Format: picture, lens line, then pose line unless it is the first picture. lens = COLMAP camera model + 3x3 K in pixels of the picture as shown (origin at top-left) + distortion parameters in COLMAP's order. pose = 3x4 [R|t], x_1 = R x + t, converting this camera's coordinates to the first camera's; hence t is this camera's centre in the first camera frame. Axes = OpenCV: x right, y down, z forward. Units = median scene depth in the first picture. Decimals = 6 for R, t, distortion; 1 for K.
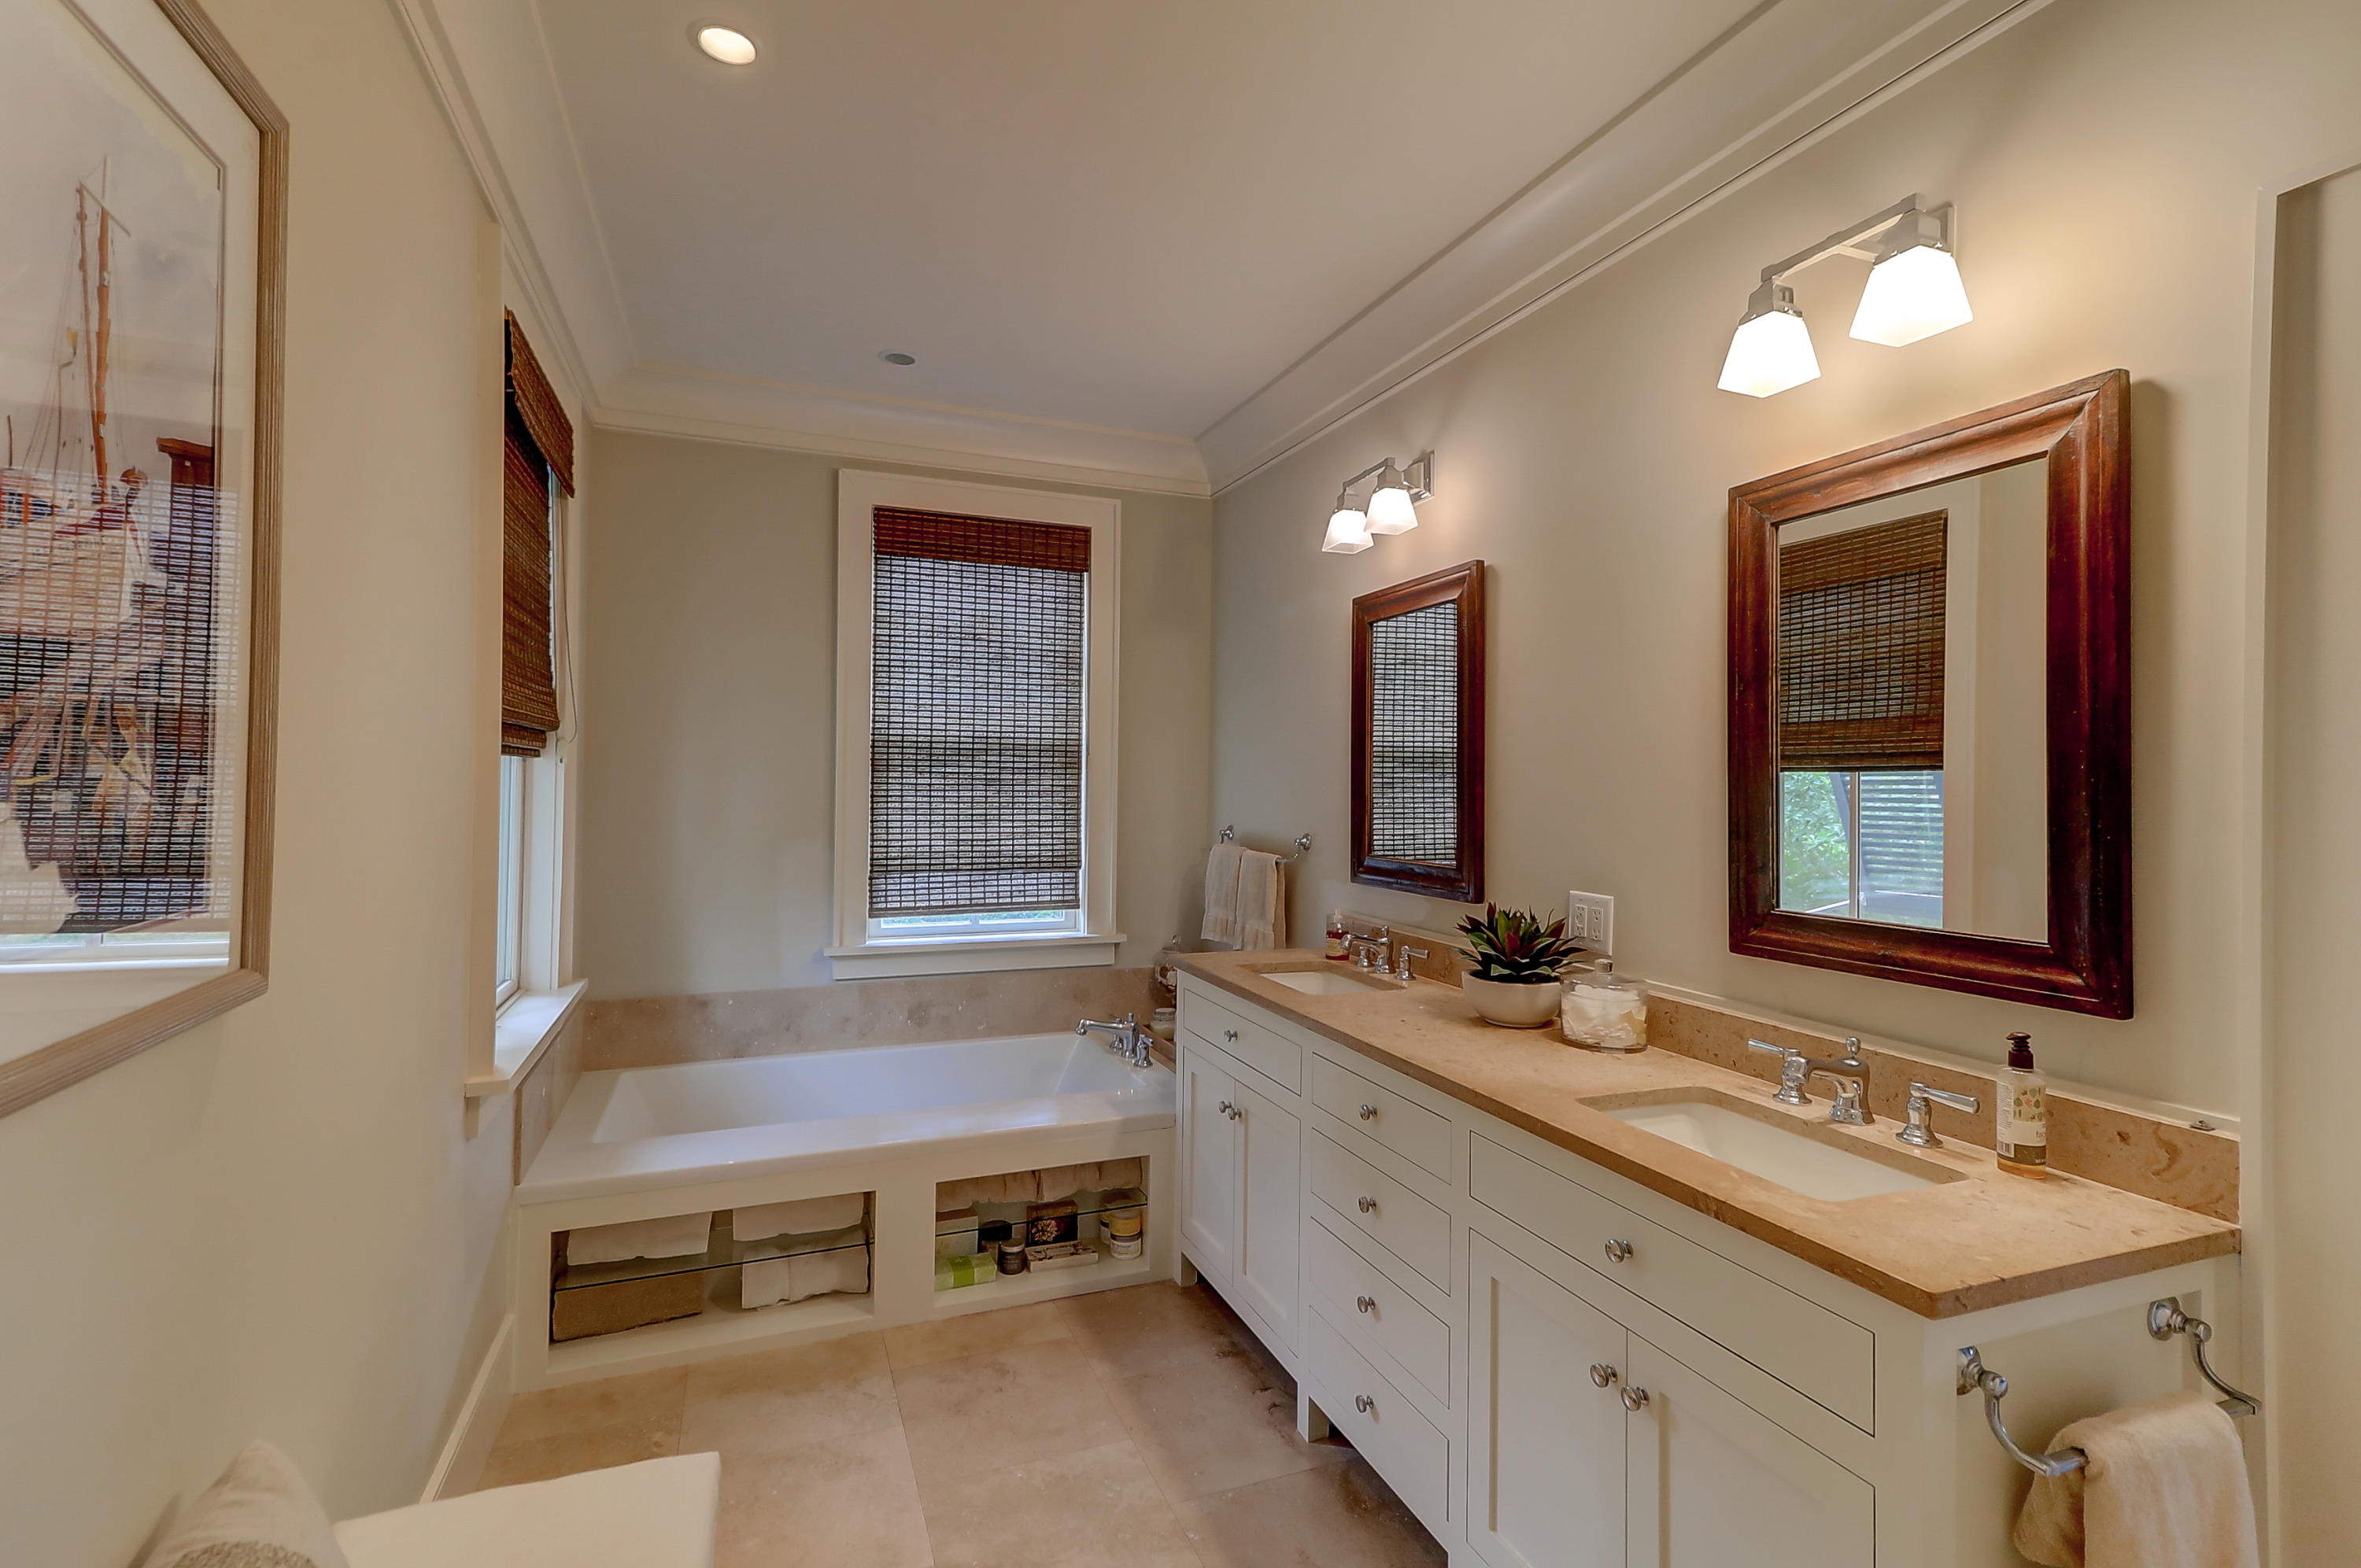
lens RADIAL K [[1070.3, 0, 1175.1], [0, 1070.3, 781.3], [0, 0, 1]] dist [0.005291, 0.000603]
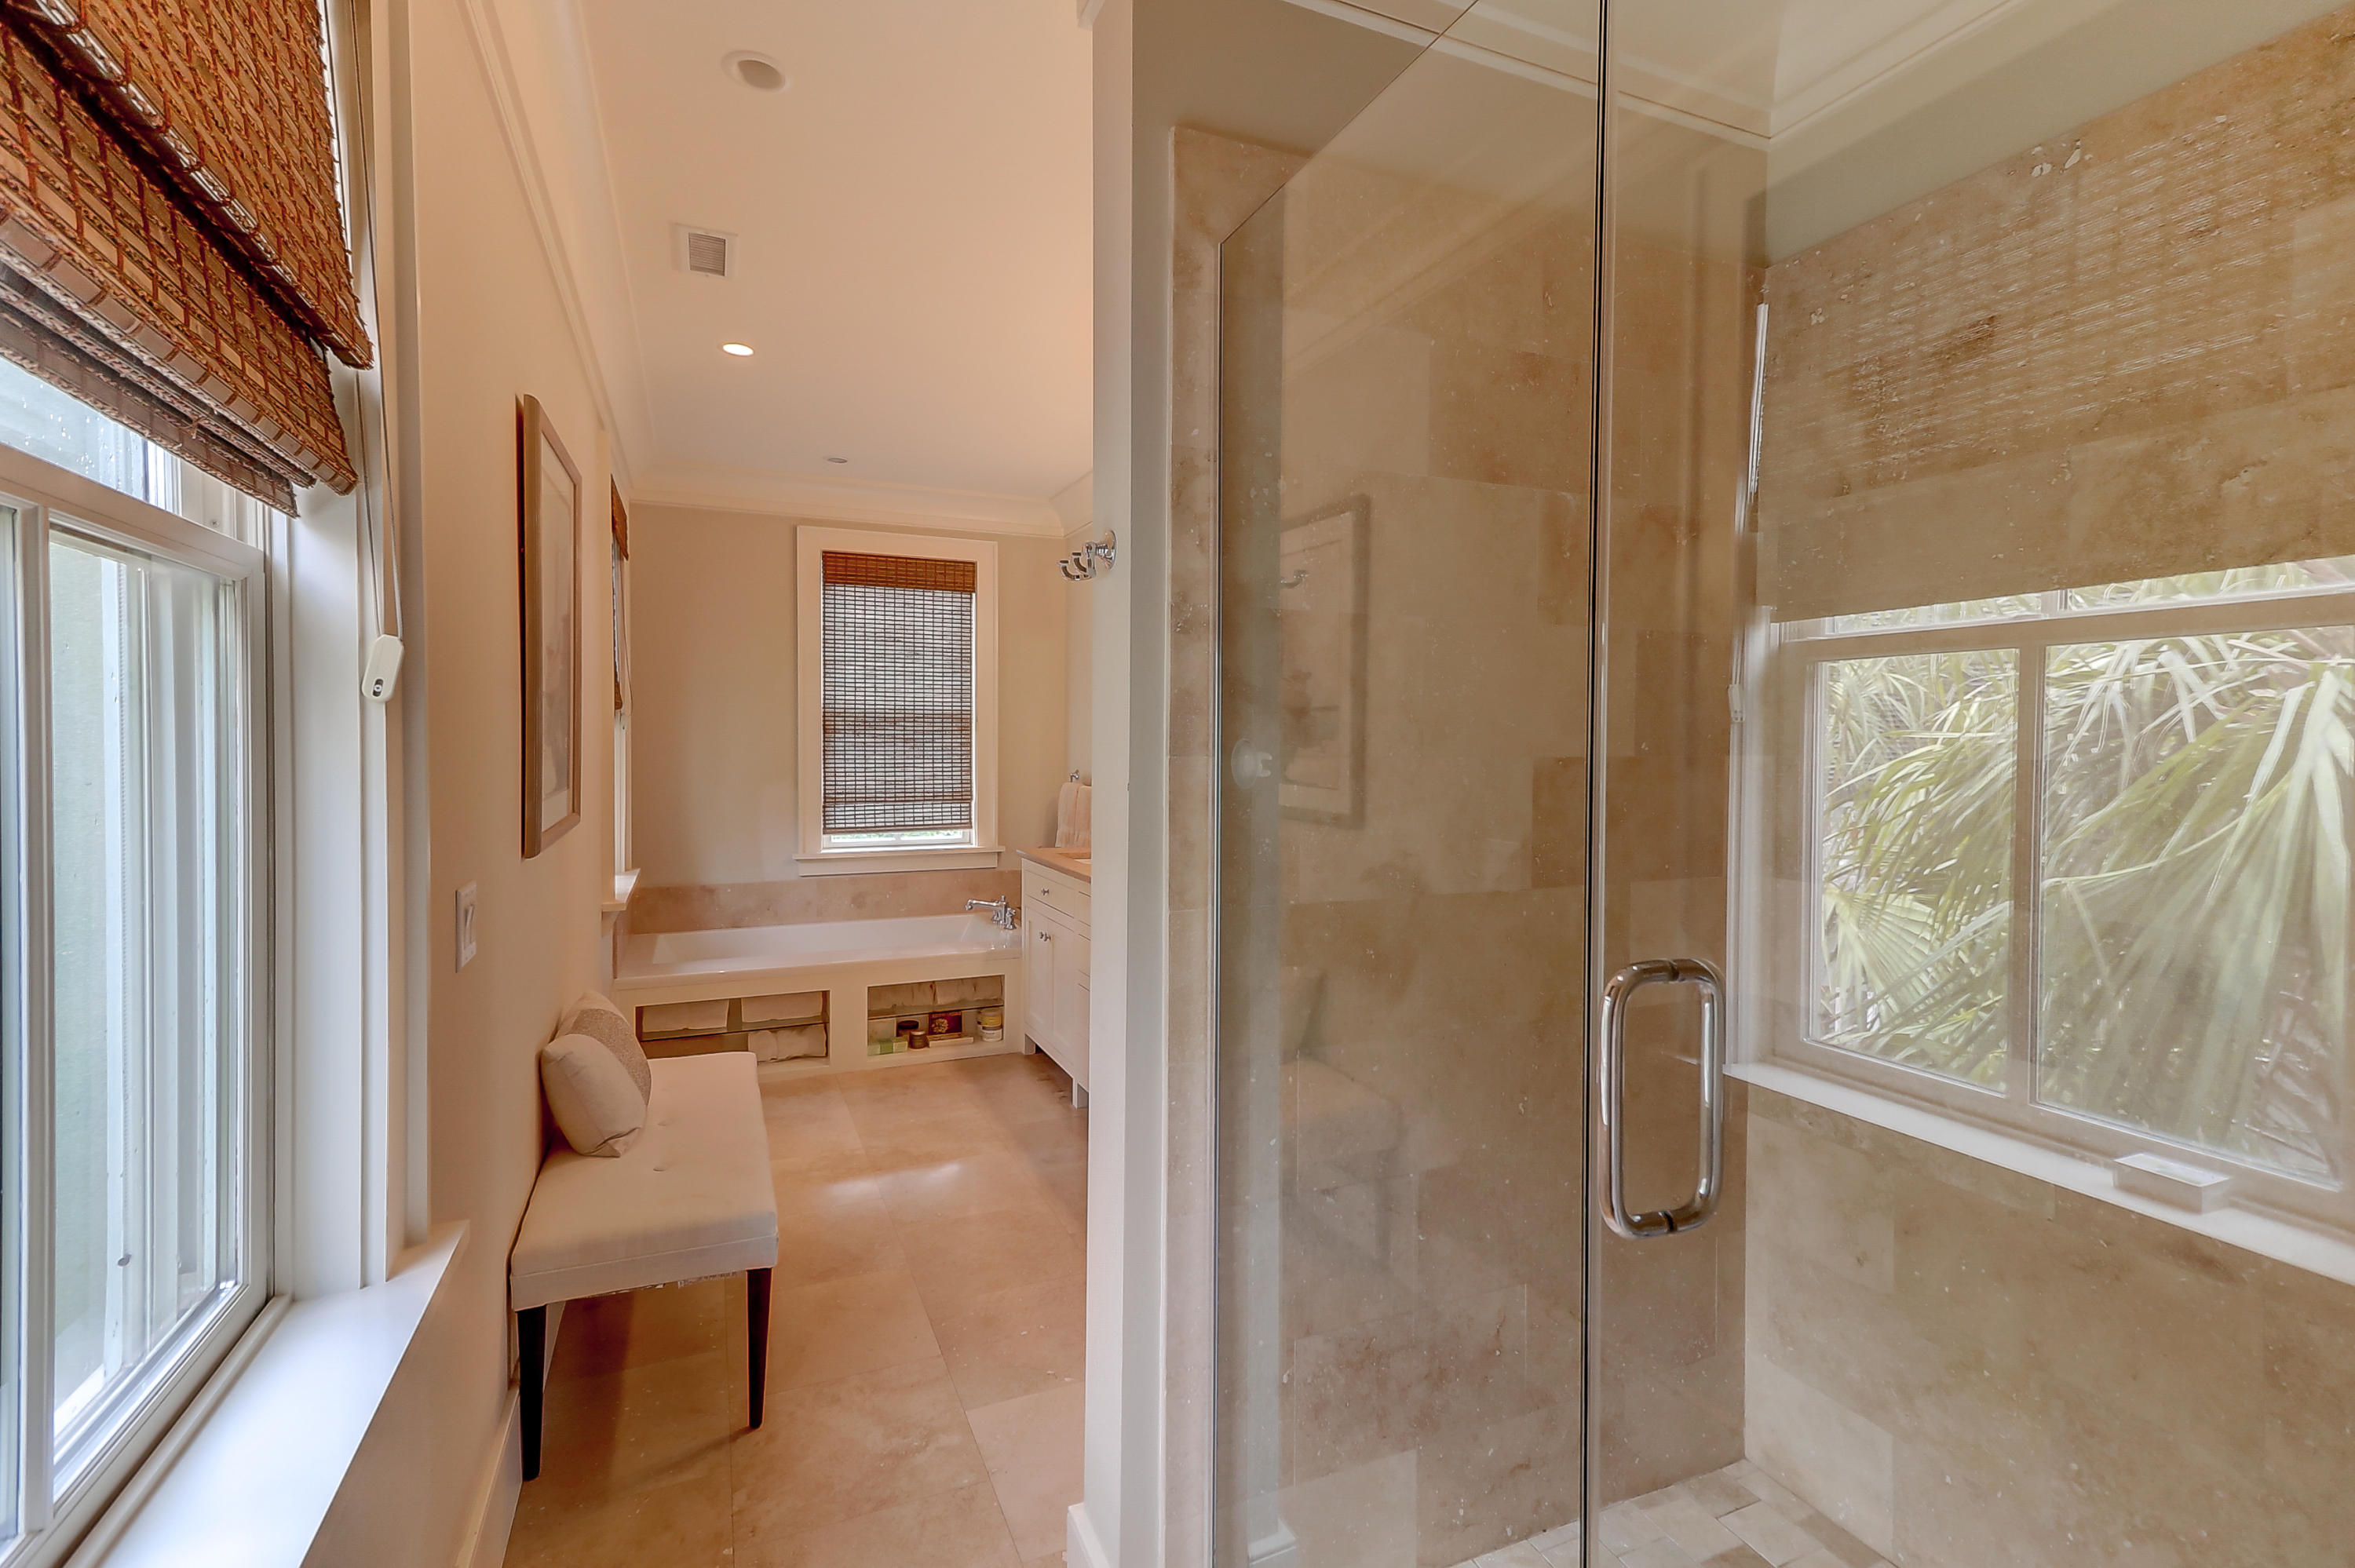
lens RADIAL K [[1067.6, 0, 1179.4], [0, 1067.6, 772.0], [0, 0, 1]] dist [0.005291, 0.000603]
pose [[0.999040, -0.008923, 0.042886, 0.138522], [0.007653, 0.999529, 0.029702, 0.003258], [-0.043131, -0.029346, 0.998638, -0.476812]]
